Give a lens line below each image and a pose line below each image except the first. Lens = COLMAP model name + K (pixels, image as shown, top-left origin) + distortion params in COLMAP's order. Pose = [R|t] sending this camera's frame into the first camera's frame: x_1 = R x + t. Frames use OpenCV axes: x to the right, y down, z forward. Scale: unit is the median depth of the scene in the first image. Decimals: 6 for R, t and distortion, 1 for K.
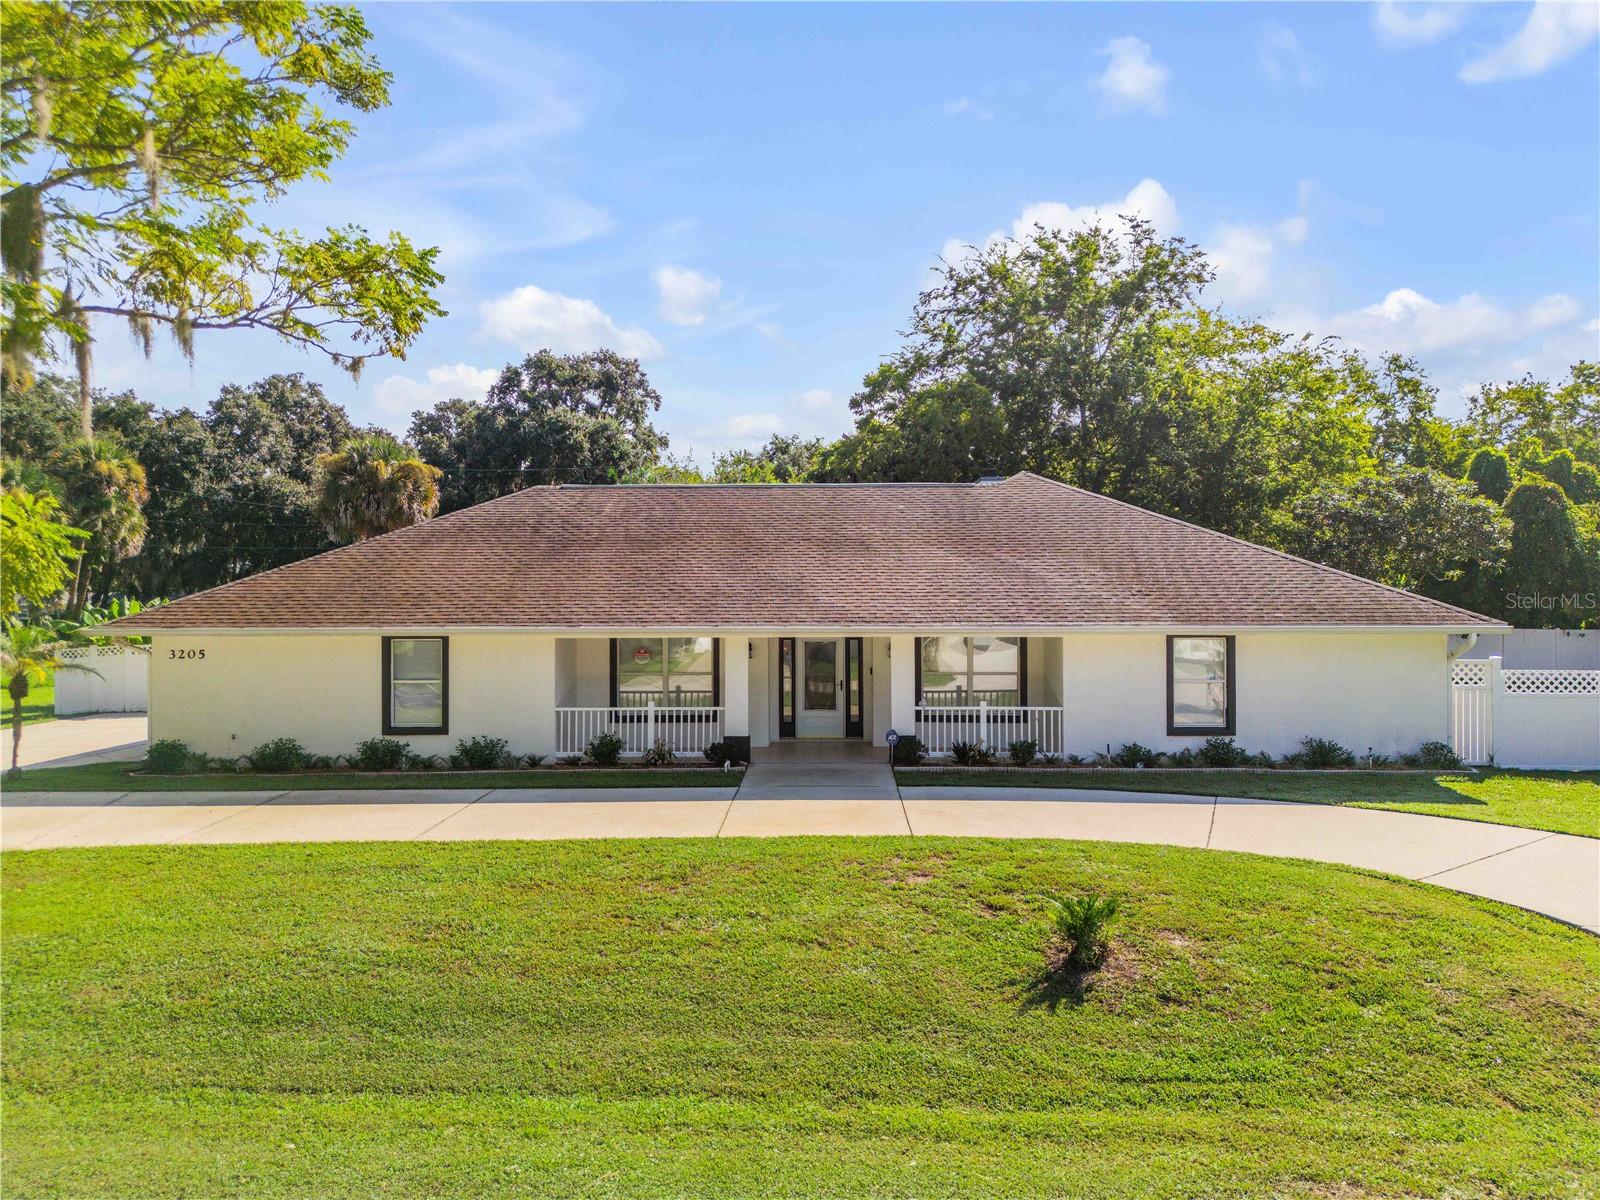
lens RADIAL K [[1102.1, 0, 796.4], [0, 1102.1, 599.5], [0, 0, 1]] dist [0.075489, -0.071729]
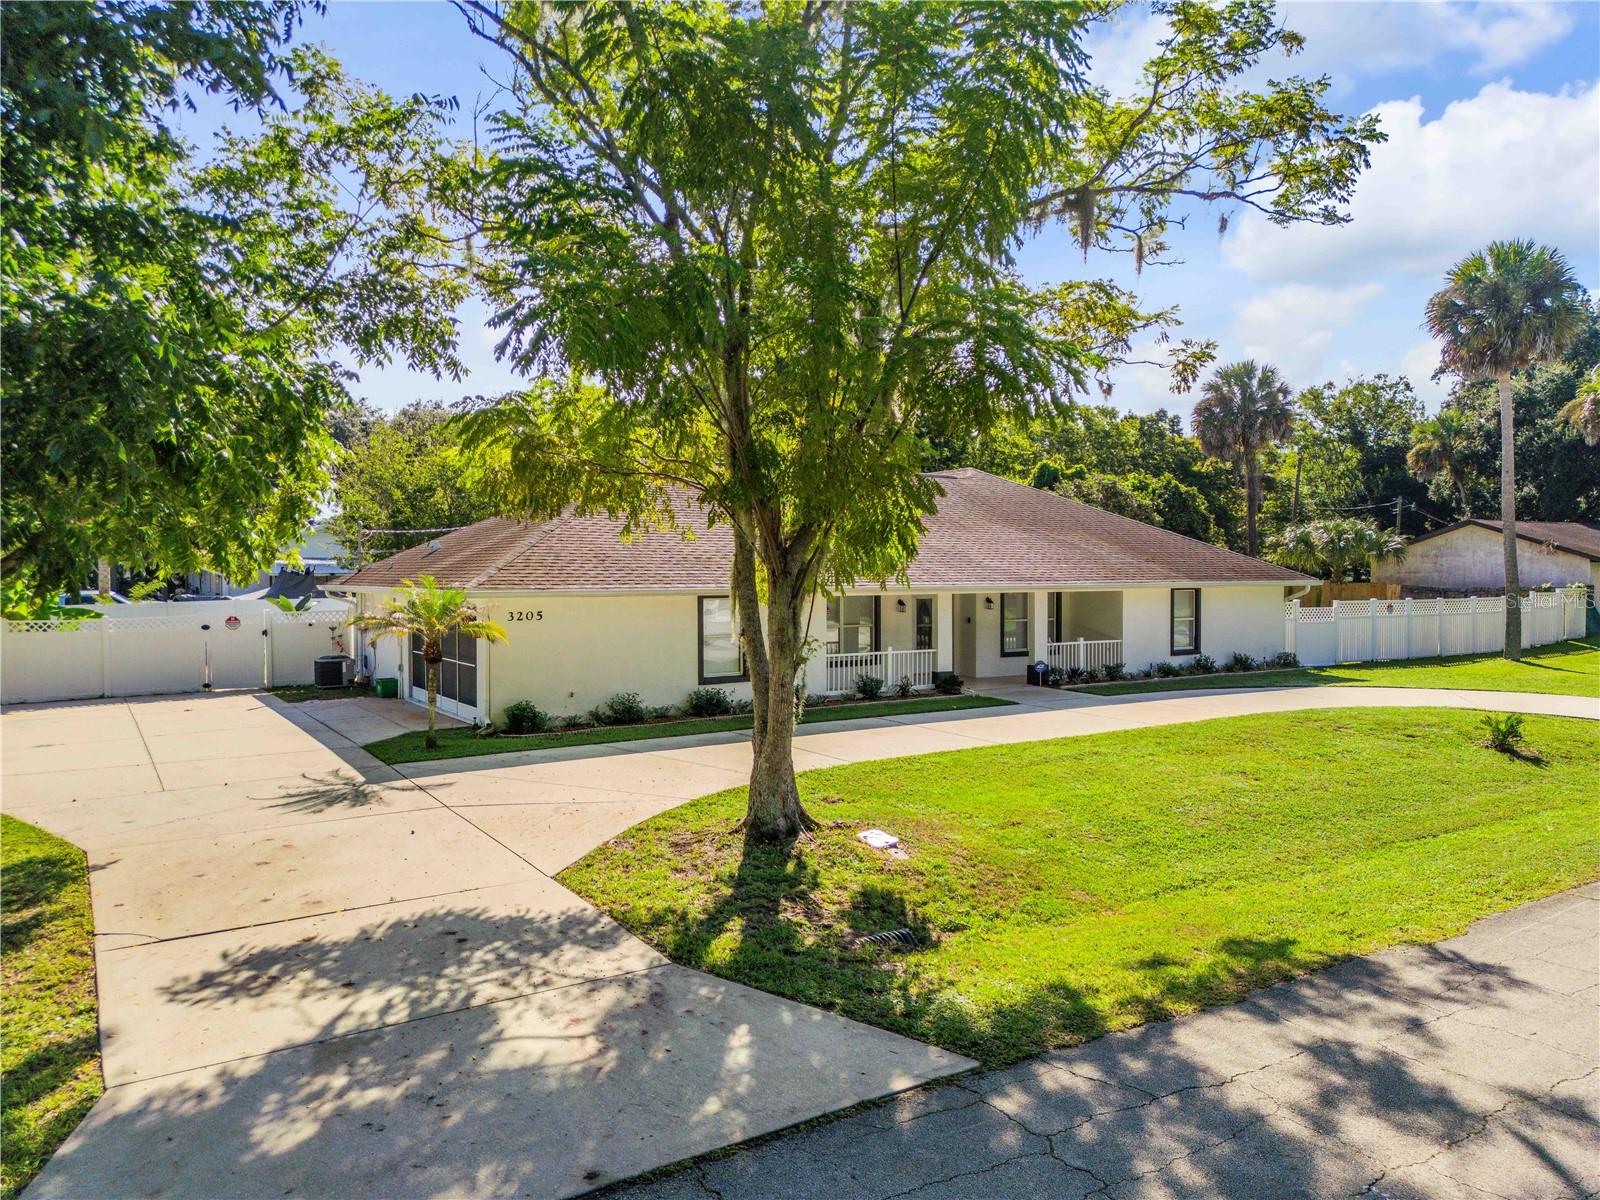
lens RADIAL K [[1102.1, 0, 796.4], [0, 1102.1, 599.5], [0, 0, 1]] dist [0.075489, -0.071729]
pose [[0.827187, -0.012952, 0.561778, -0.918636], [-0.004843, 0.999533, 0.030176, 0.002858], [-0.561906, -0.027681, 0.826738, 0.041114]]
